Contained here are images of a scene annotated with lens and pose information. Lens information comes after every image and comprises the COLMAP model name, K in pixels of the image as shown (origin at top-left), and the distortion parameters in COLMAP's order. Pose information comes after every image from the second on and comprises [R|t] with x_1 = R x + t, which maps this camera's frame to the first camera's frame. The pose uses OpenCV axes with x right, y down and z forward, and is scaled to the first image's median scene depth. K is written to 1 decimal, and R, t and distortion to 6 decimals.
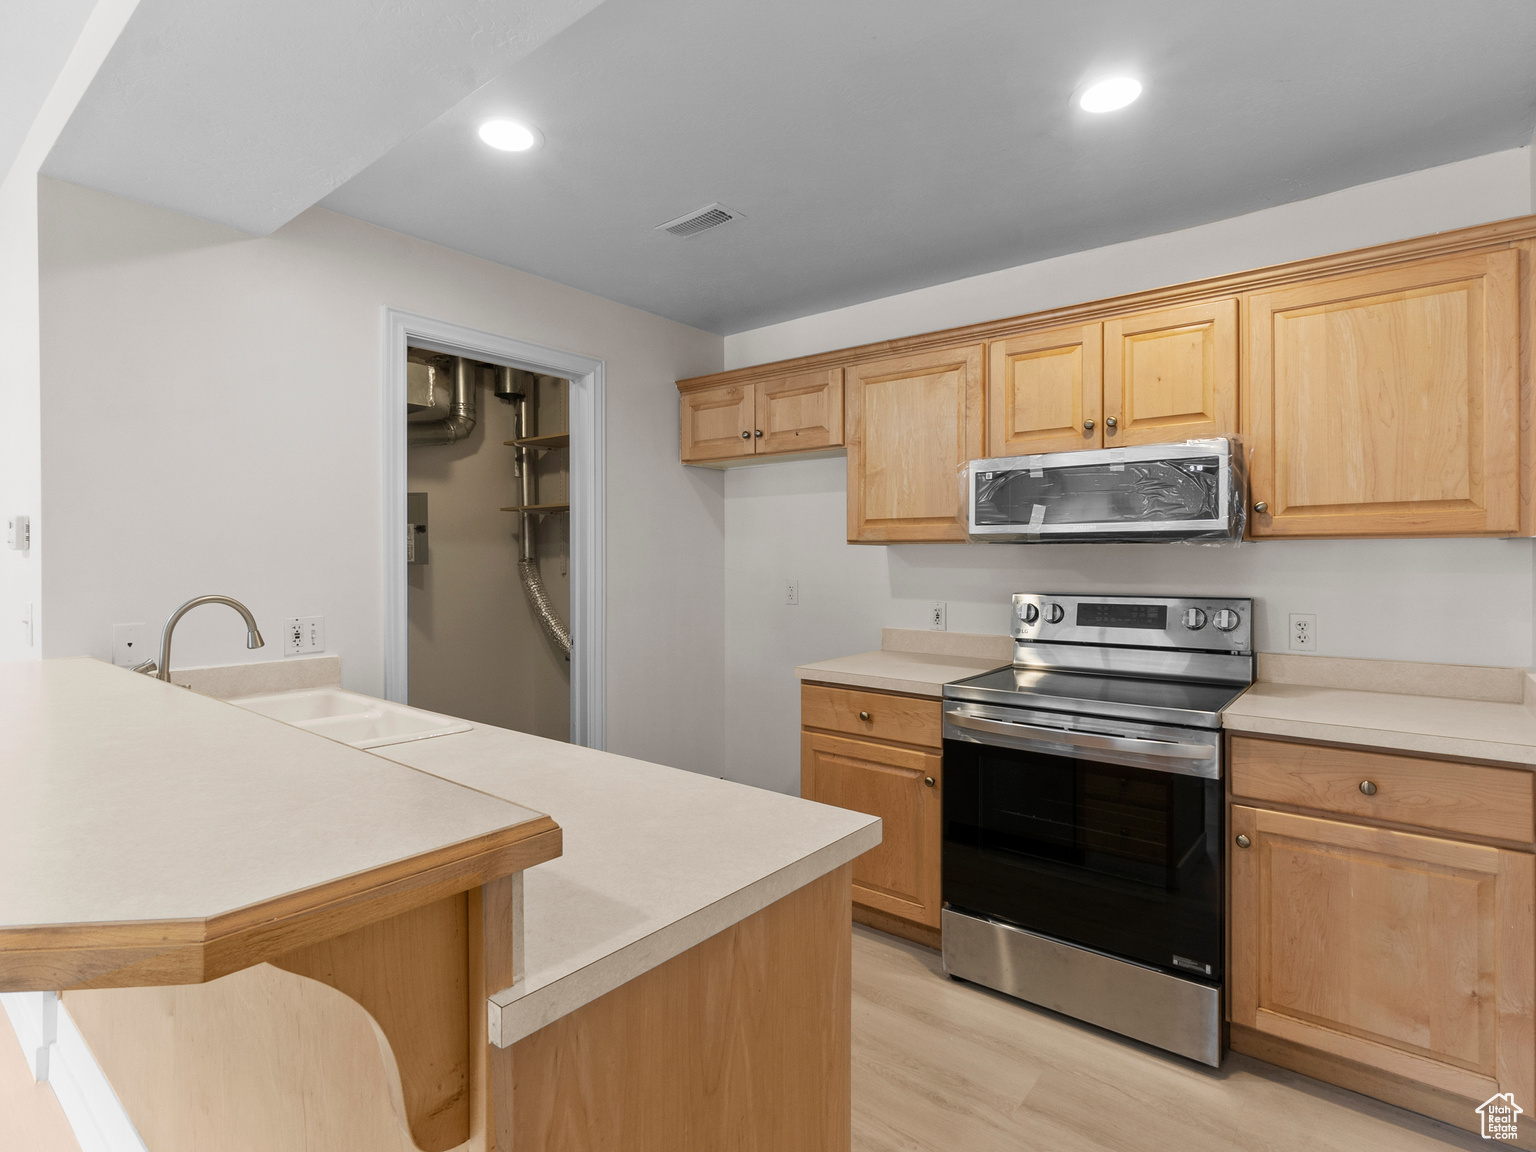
lens RADIAL K [[777.7, 0, 762.8], [0, 777.7, 563.2], [0, 0, 1]] dist [-0.003735, -0.000391]
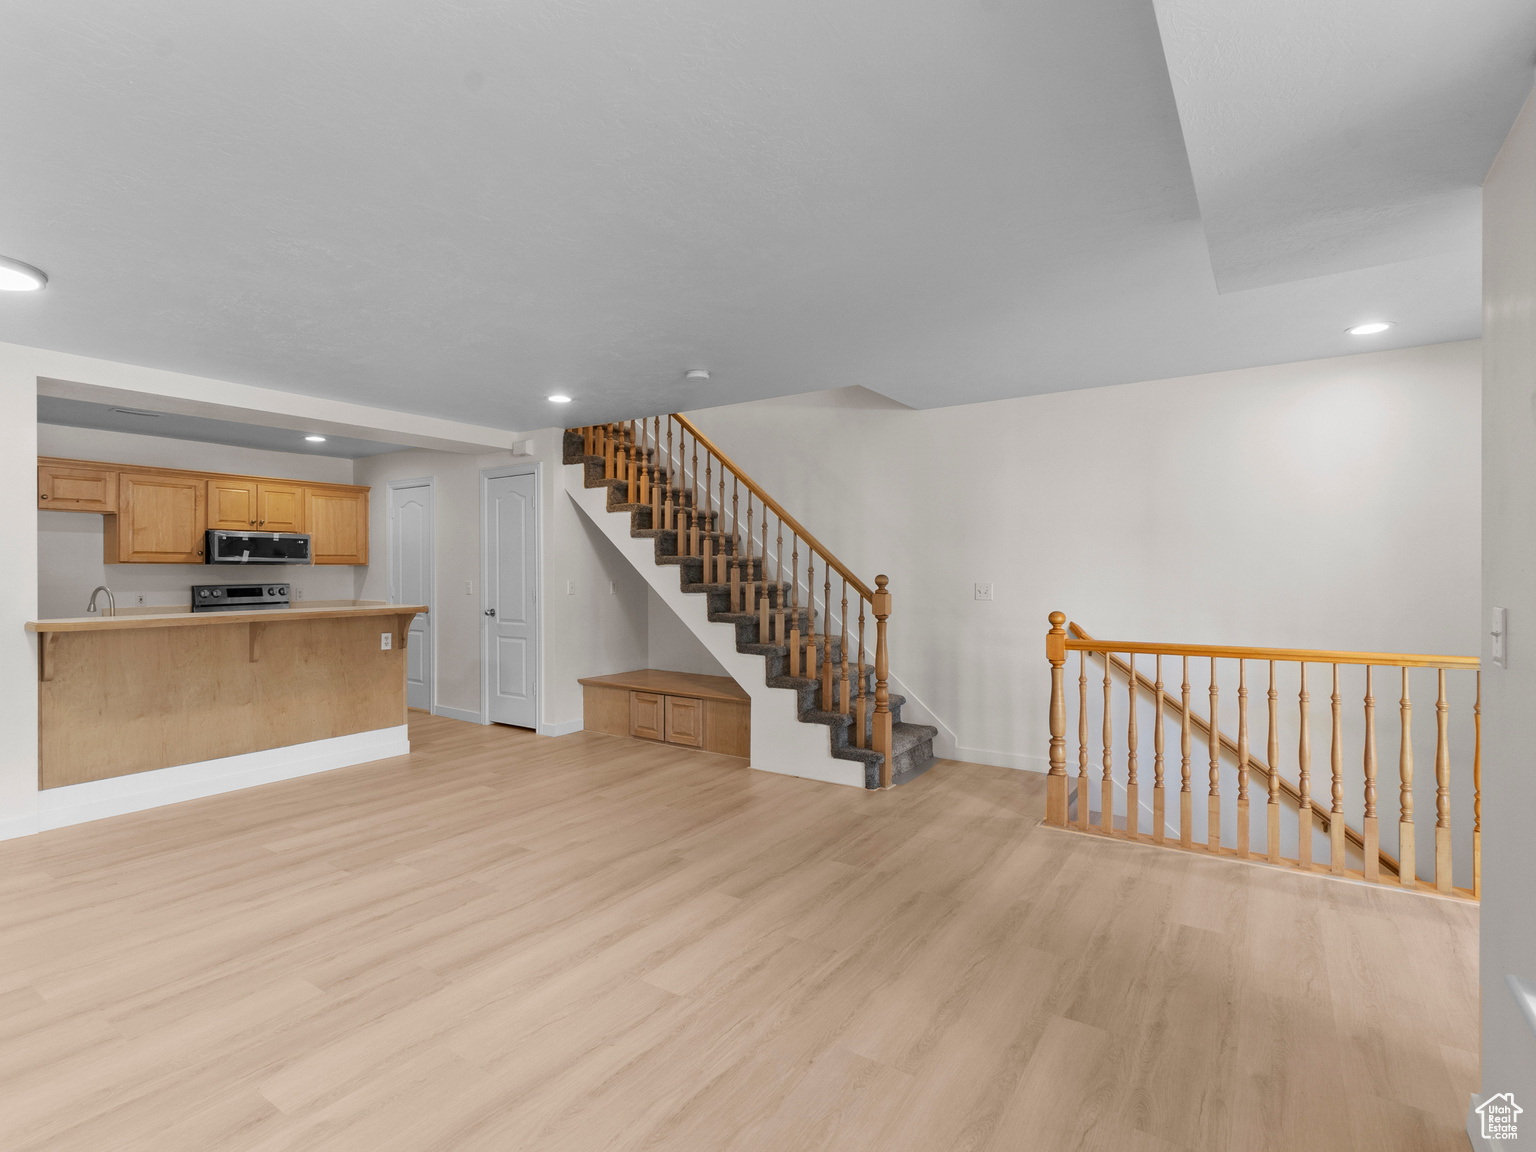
lens RADIAL K [[768.1, 0, 765.3], [0, 768.1, 567.1], [0, 0, 1]] dist [-0.003829, -0.000172]
pose [[-0.087939, 0.004516, 0.996116, -2.180621], [0.009308, 0.999950, -0.003711, 0.008341], [-0.996082, 0.008945, -0.087976, -0.498376]]
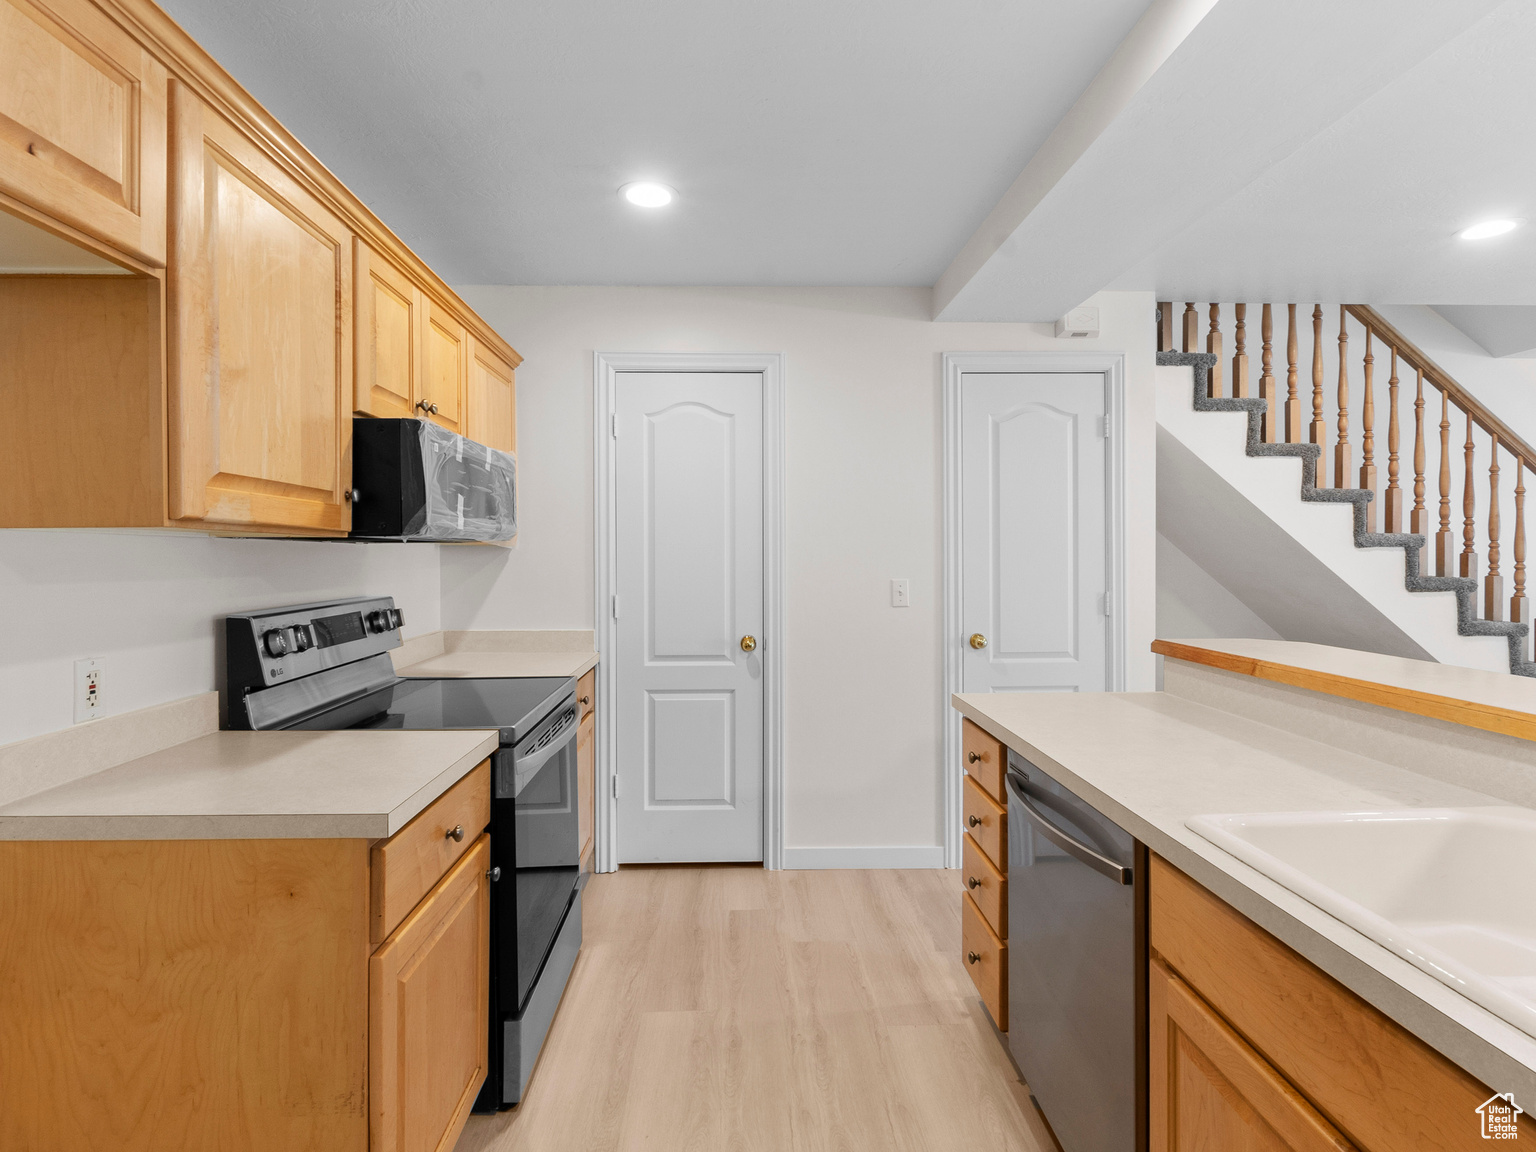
lens RADIAL K [[777.7, 0, 762.8], [0, 777.7, 563.2], [0, 0, 1]] dist [-0.003735, -0.000391]
pose [[-0.664281, -0.004228, 0.747471, -0.432433], [0.009355, 0.999859, 0.013970, -0.009167], [-0.747424, 0.016273, -0.664147, 1.164815]]
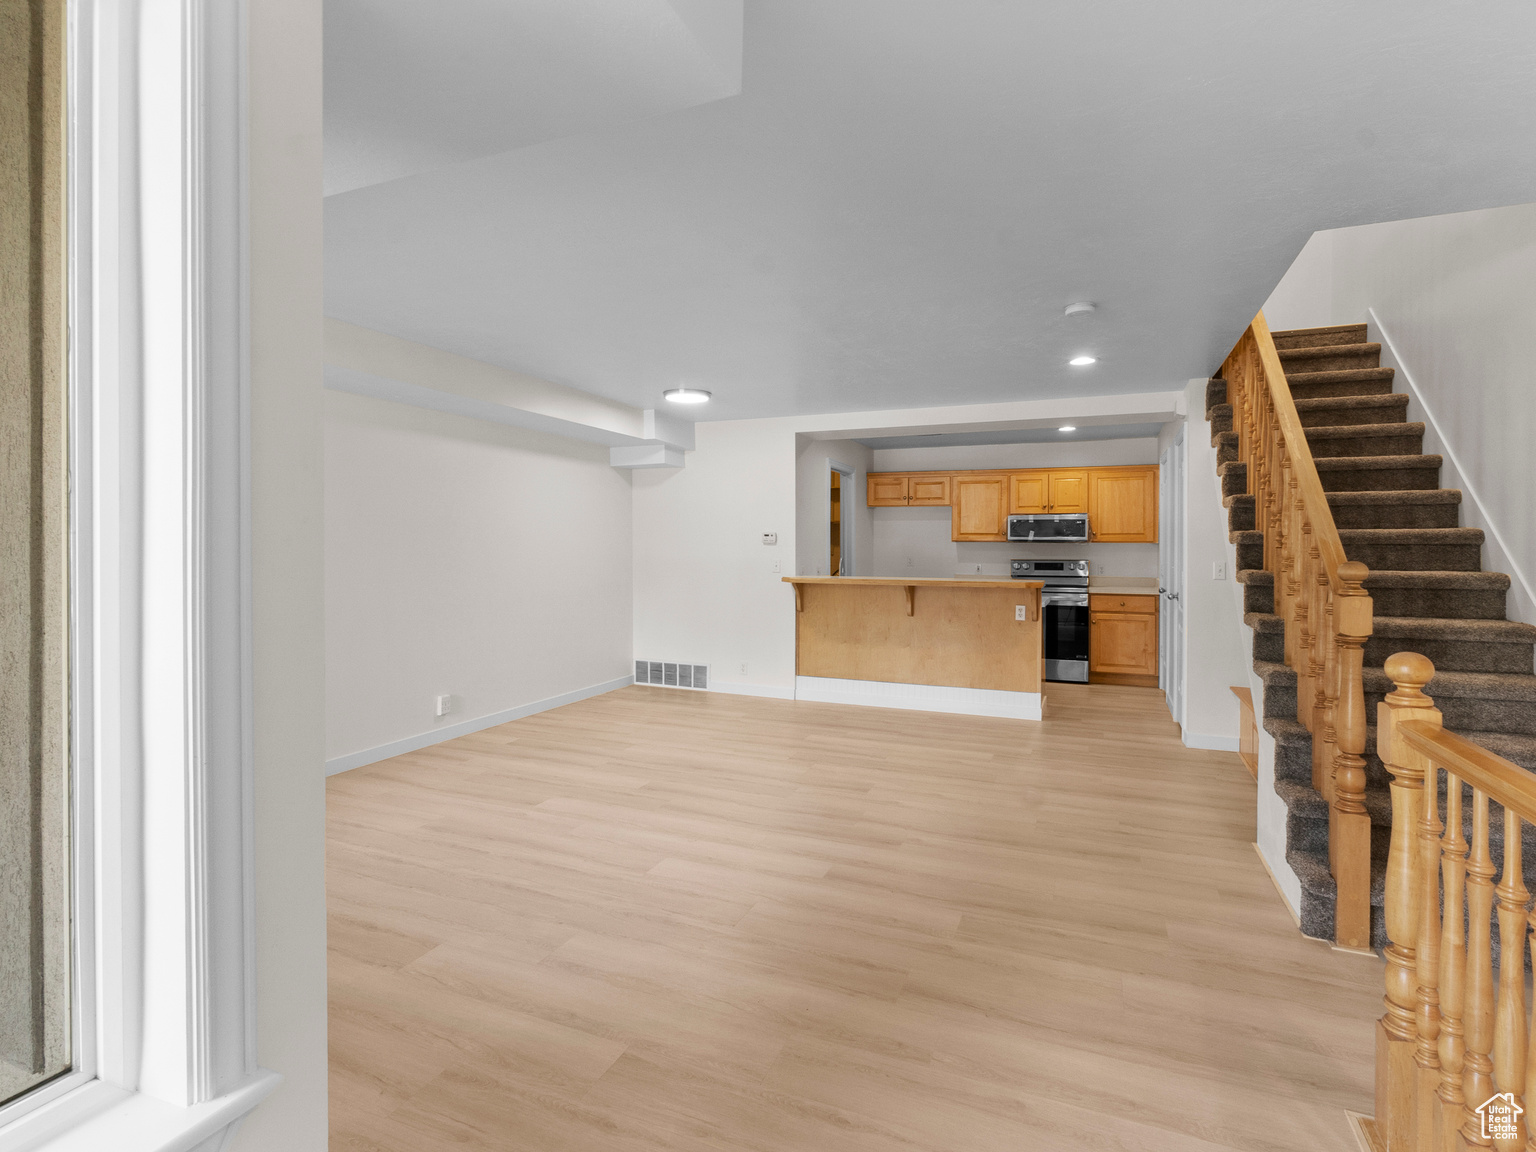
lens RADIAL K [[794.1, 0, 739.7], [0, 794.1, 548.9], [0, 0, 1]] dist [-0.000931, -0.000146]
pose [[0.965839, 0.005597, 0.259083, -1.476955], [-0.005080, 0.999984, -0.002662, 0.012243], [-0.259094, 0.001255, 0.965851, -1.651416]]
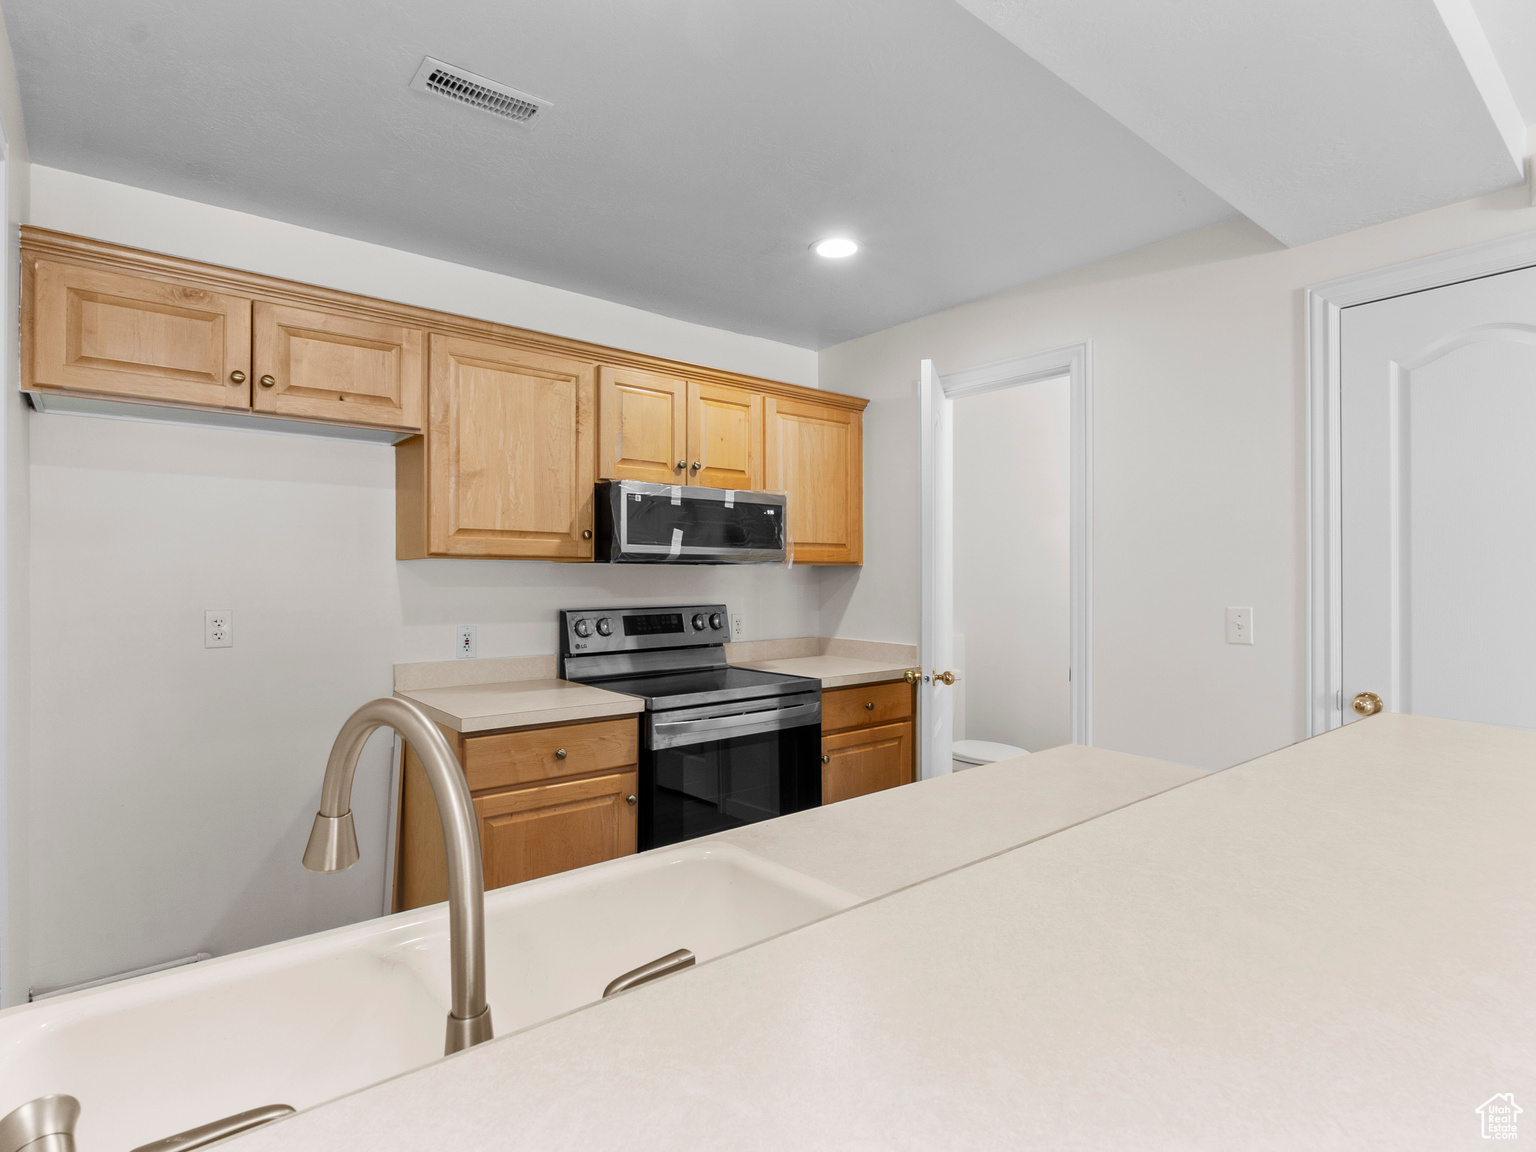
lens RADIAL K [[811.4, 0, 756.1], [0, 811.4, 576.3], [0, 0, 1]] dist [-0.001812, -0.000373]
pose [[0.204387, 0.001092, 0.978890, -0.699874], [0.005918, 0.999980, -0.002351, -0.002204], [-0.978872, 0.006273, 0.204376, 0.570656]]
